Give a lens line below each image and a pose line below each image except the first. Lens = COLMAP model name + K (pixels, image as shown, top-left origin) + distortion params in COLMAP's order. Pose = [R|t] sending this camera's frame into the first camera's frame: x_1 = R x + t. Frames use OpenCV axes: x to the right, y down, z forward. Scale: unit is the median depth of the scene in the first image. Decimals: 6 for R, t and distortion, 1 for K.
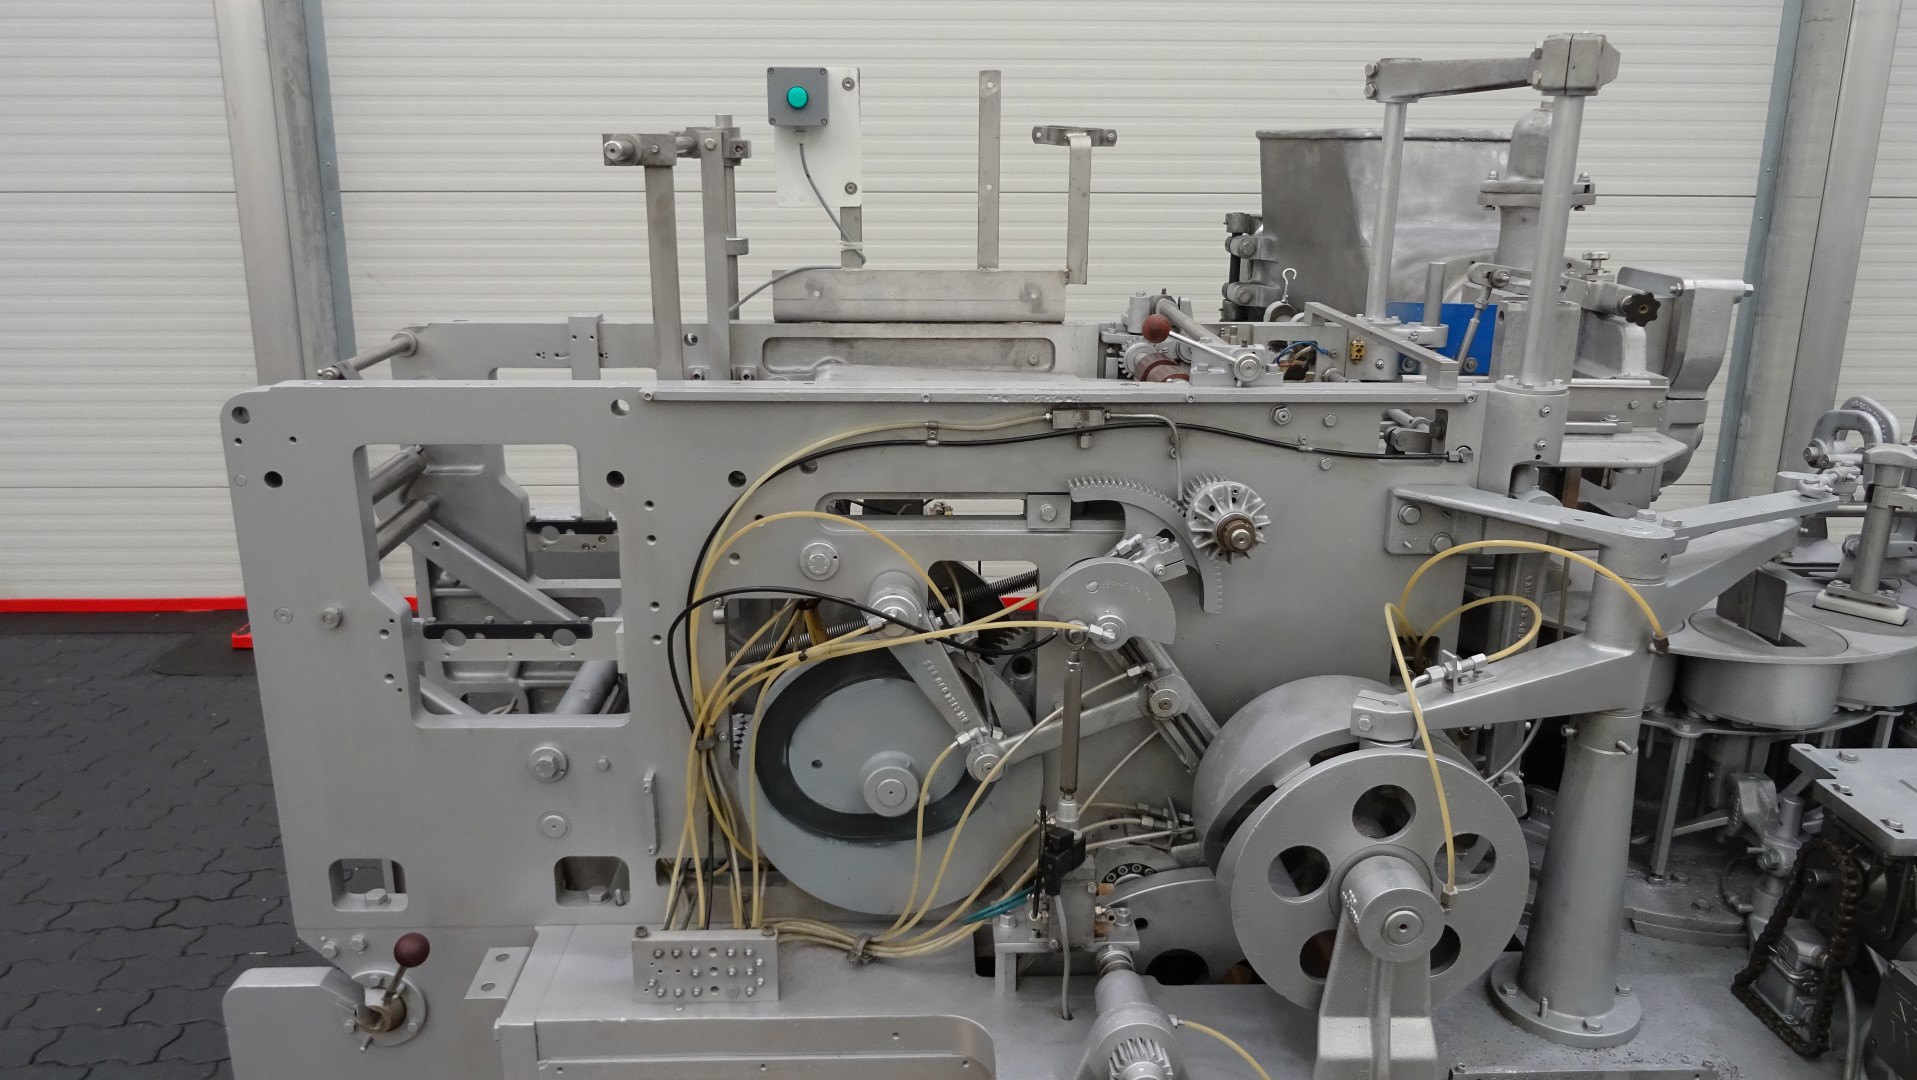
lens RADIAL K [[1380.1, 0, 962.4], [0, 1380.1, 545.3], [0, 0, 1]] dist [-0.009711, -0.000746]
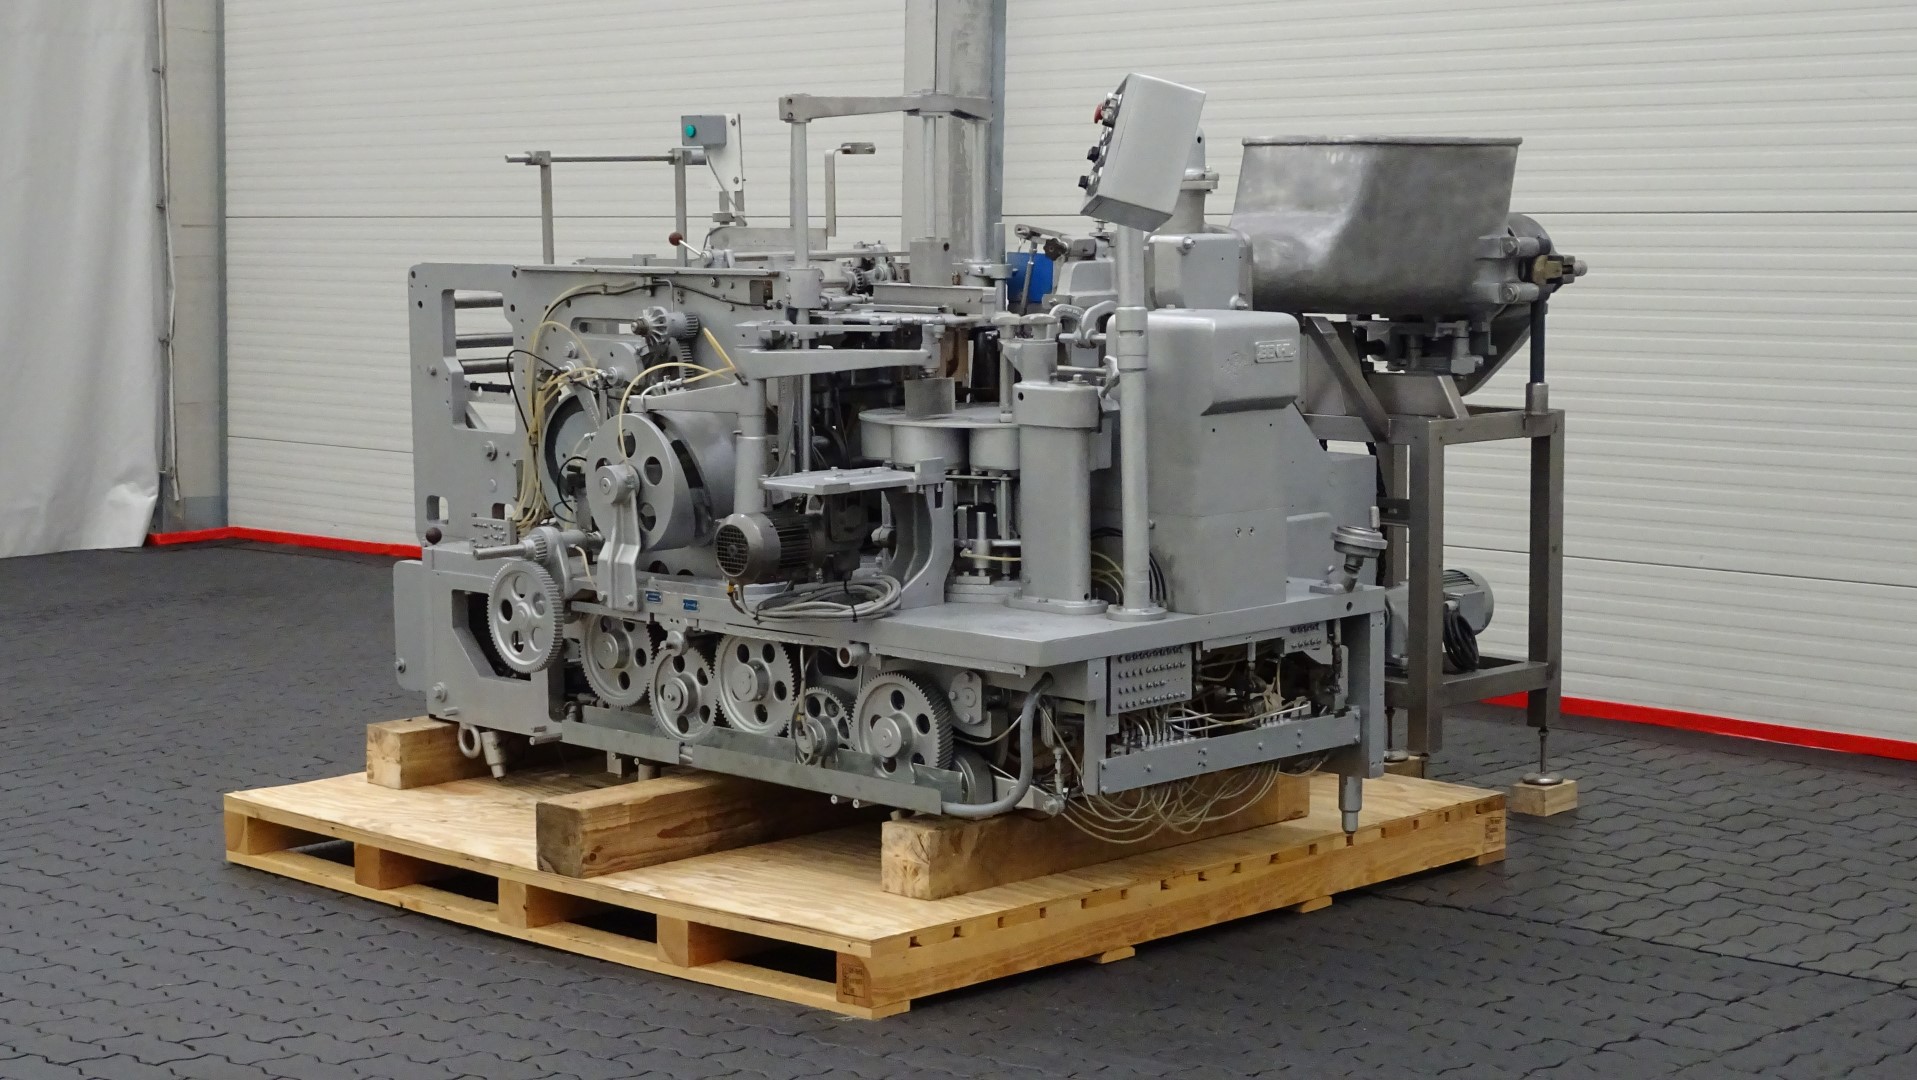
lens RADIAL K [[3159.5, 0, 950.5], [0, 3159.5, 536.0], [0, 0, 1]] dist [-0.005534, 0.000000]
pose [[0.678653, 0.068529, -0.731255, 3.621837], [-0.197027, 0.976130, -0.091378, 0.579860], [0.707538, 0.206091, 0.675956, -1.665895]]
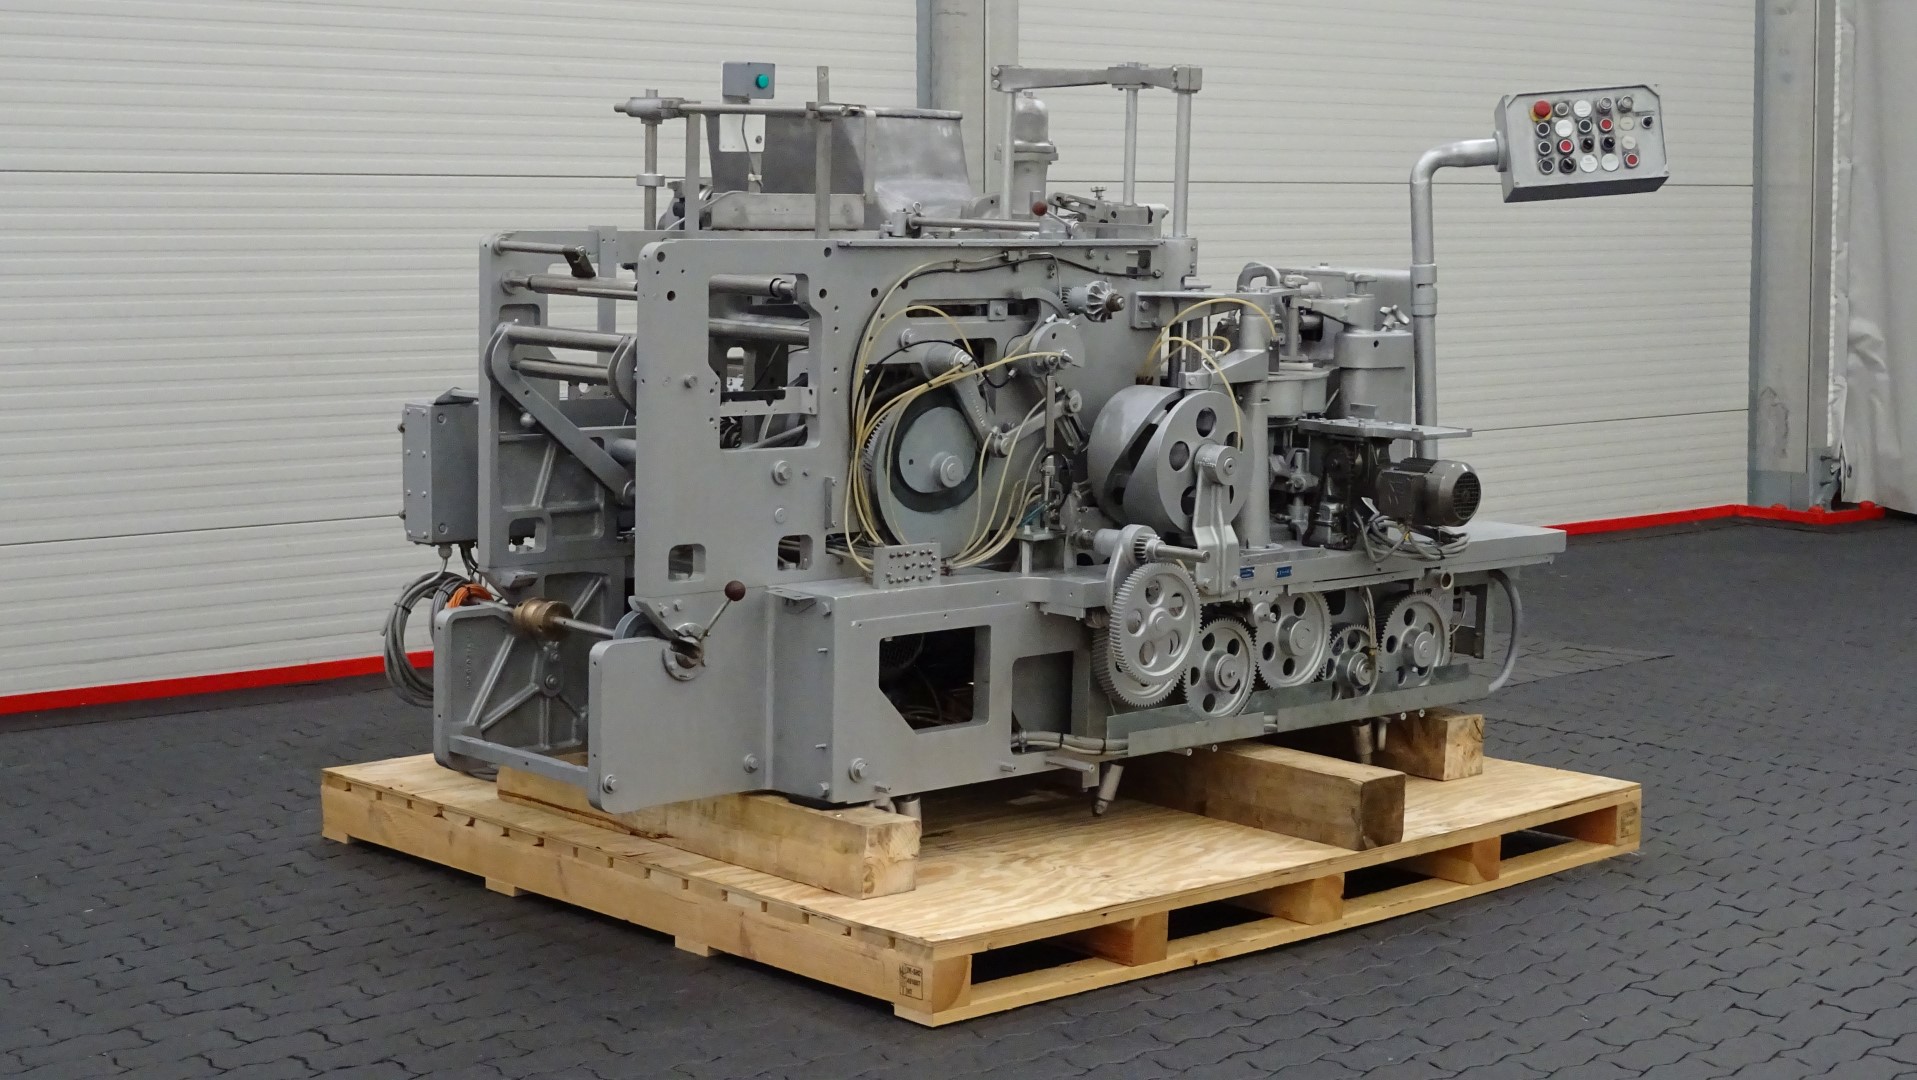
lens RADIAL K [[3159.5, 0, 951.8], [0, 3159.5, 538.5], [0, 0, 1]] dist [-0.005534, 0.000000]
pose [[0.750875, -0.070038, 0.656720, -2.649591], [0.173997, 0.980211, -0.094405, 0.631706], [-0.637112, 0.185153, 0.748202, -1.945115]]
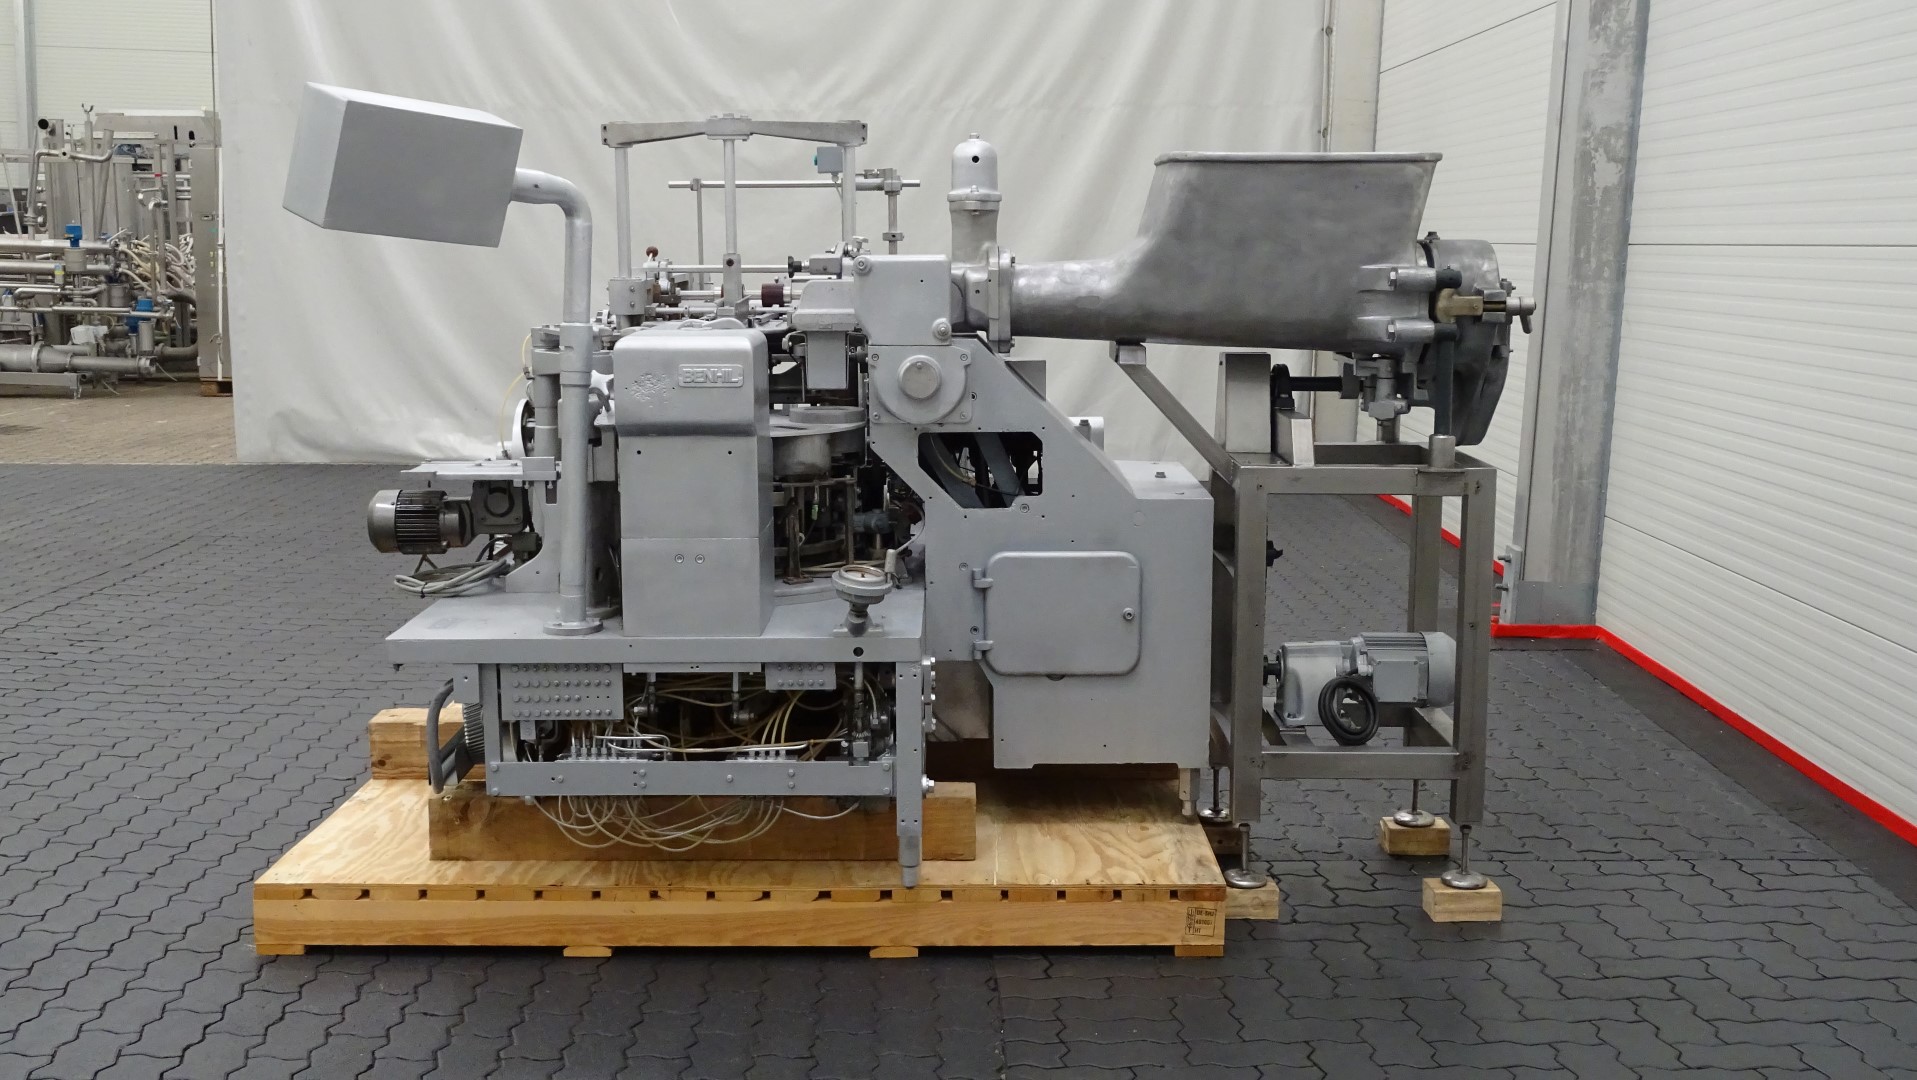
lens RADIAL K [[2033.8, 0, 961.2], [0, 2033.8, 535.7], [0, 0, 1]] dist [0.028163, 0.000000]
pose [[-0.024019, 0.140485, -0.989791, 3.424124], [-0.287227, 0.947363, 0.141433, -0.340055], [0.957561, 0.287692, 0.017596, 1.557137]]
